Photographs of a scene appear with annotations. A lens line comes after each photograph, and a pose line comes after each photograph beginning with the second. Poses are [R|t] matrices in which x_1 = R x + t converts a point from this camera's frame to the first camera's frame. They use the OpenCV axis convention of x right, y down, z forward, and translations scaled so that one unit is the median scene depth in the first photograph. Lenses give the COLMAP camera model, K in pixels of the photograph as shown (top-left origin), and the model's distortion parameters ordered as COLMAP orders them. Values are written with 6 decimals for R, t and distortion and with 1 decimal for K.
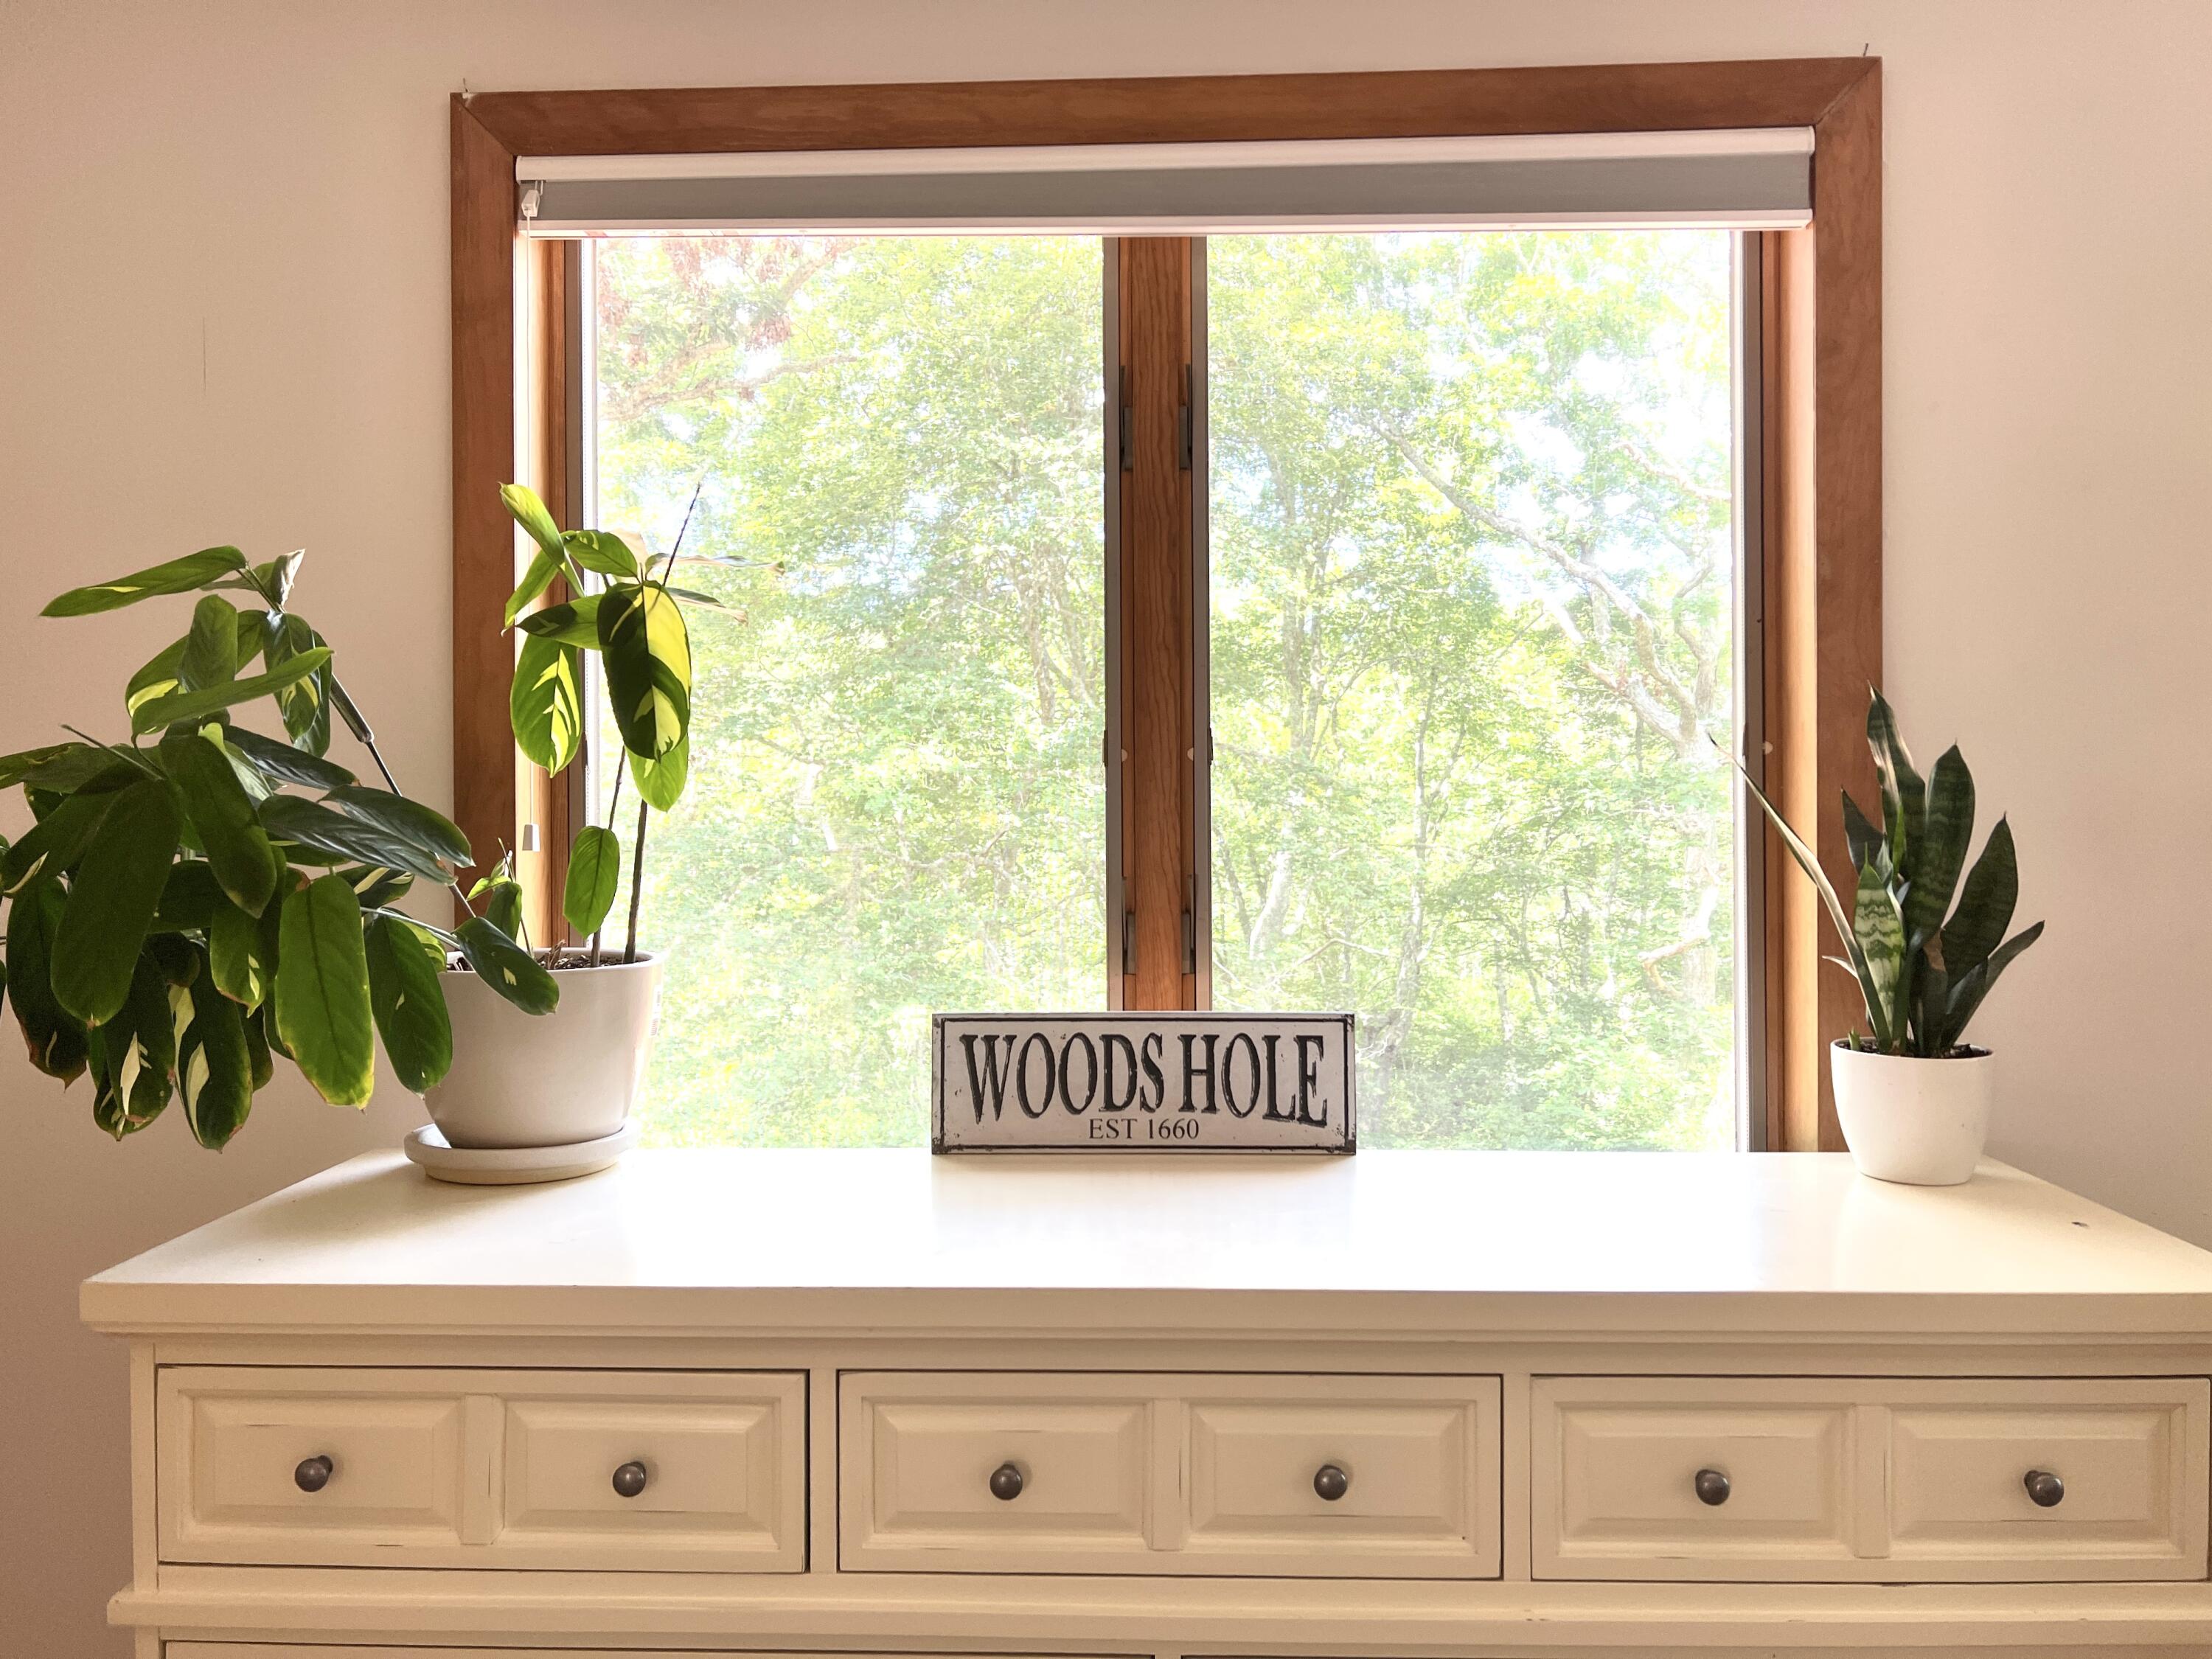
lens RADIAL K [[1717.7, 0, 1098.5], [0, 1717.7, 811.5], [0, 0, 1]] dist [0.028161, -0.032309]
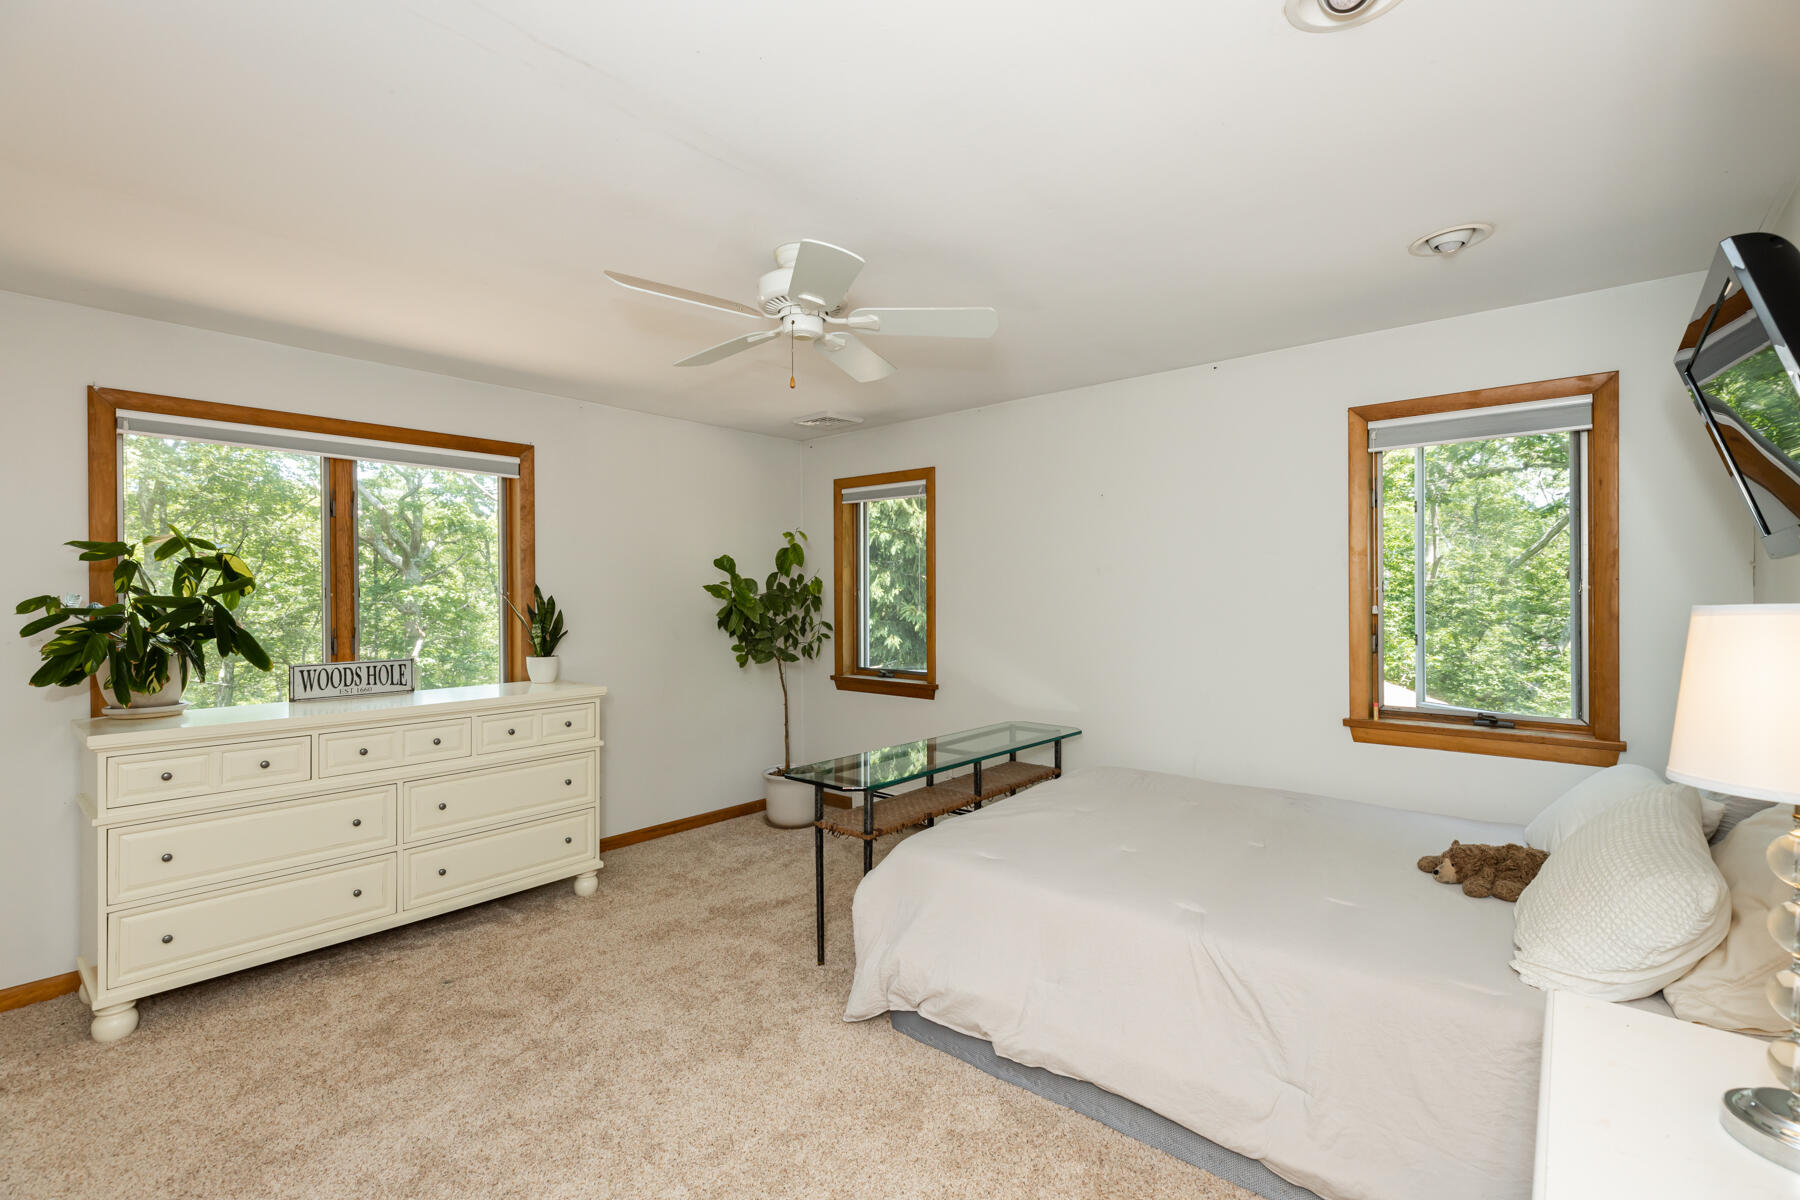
lens RADIAL K [[803.5, 0, 893.1], [0, 803.5, 592.2], [0, 0, 1]] dist [0.002413, -0.000315]
pose [[0.633779, 0.004099, 0.773504, -0.625413], [0.004391, 0.999951, -0.008897, -0.021449], [-0.773502, 0.009036, 0.633730, -1.146291]]
